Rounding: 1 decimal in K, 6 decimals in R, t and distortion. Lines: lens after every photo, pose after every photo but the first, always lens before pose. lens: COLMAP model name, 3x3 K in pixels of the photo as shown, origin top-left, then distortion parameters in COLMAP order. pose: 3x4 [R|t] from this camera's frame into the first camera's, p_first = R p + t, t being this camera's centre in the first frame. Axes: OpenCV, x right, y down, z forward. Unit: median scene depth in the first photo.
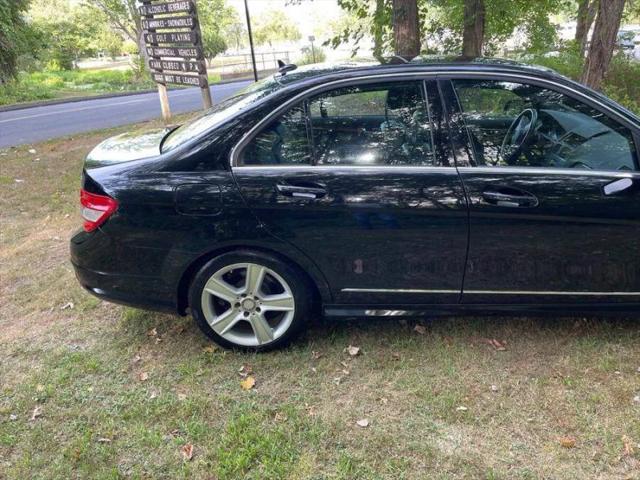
lens RADIAL K [[484.4, 0, 321.3], [0, 484.4, 240.8], [0, 0, 1]] dist [0.075188, -0.108281]
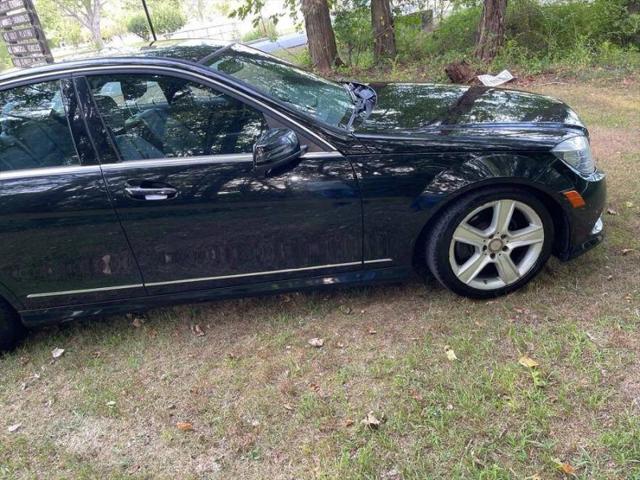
lens RADIAL K [[484.4, 0, 326.1], [0, 484.4, 239.3], [0, 0, 1]] dist [0.075188, -0.108281]
pose [[0.993996, -0.108685, 0.012611, 0.624491], [0.107701, 0.992229, 0.062310, -0.011871], [-0.019285, -0.060577, 0.997977, -0.015580]]
